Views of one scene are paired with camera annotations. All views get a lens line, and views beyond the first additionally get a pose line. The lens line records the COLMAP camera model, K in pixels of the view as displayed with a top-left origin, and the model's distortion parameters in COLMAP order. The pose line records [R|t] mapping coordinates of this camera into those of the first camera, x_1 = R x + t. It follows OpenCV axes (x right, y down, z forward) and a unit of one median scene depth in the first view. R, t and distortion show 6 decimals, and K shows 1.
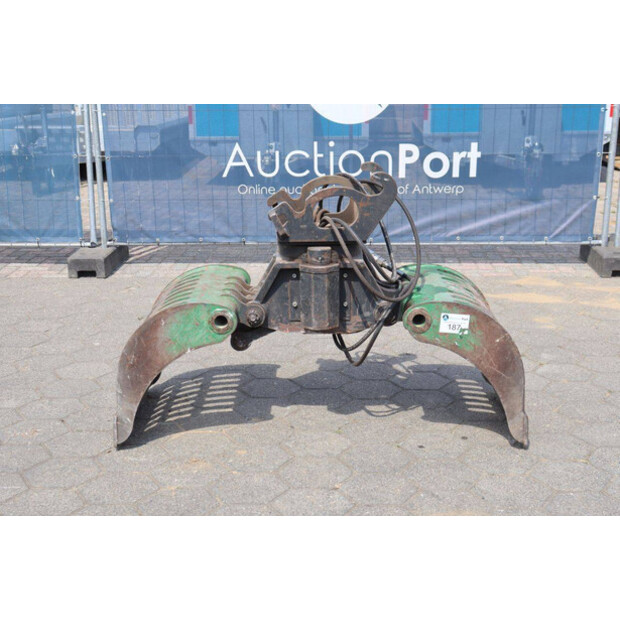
lens RADIAL K [[970.9, 0, 310.0], [0, 970.9, 310.0], [0, 0, 1]] dist [0.121560, 0.032462]
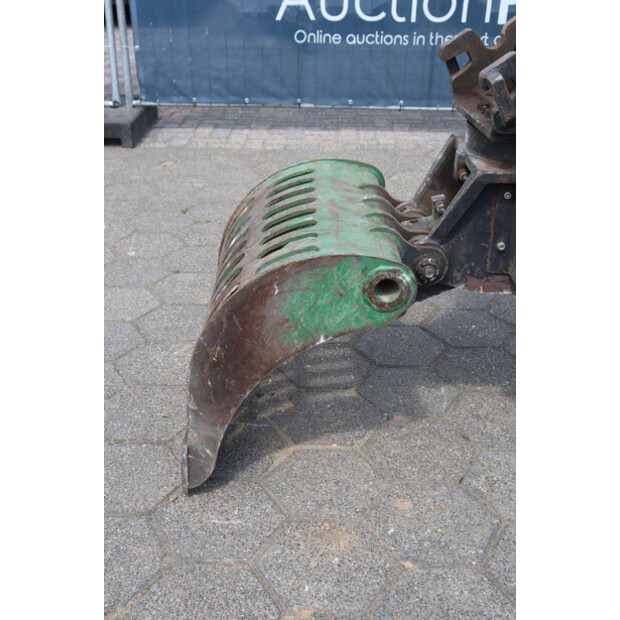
lens RADIAL K [[811.9, 0, 310.0], [0, 811.9, 310.0], [0, 0, 1]] dist [0.037191, 0.041740]
pose [[0.999661, 0.011158, 0.023509, -0.121810], [-0.015453, 0.981408, 0.191309, -0.051546], [-0.020937, -0.191608, 0.981248, 0.484311]]
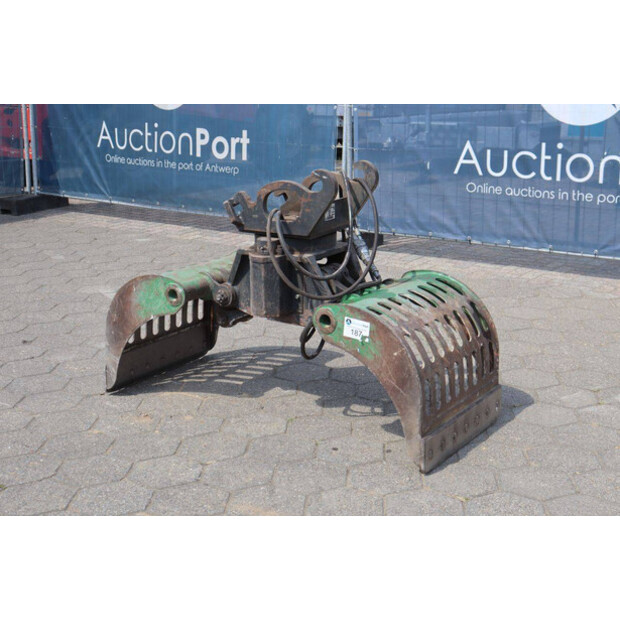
lens RADIAL K [[930.6, 0, 307.5], [0, 930.6, 320.5], [0, 0, 1]] dist [0.111662, 0.026061]
pose [[0.845674, 0.148677, -0.512573, 0.492509], [-0.138477, 0.988648, 0.058299, -0.035526], [0.515422, 0.021678, 0.856662, 0.152135]]
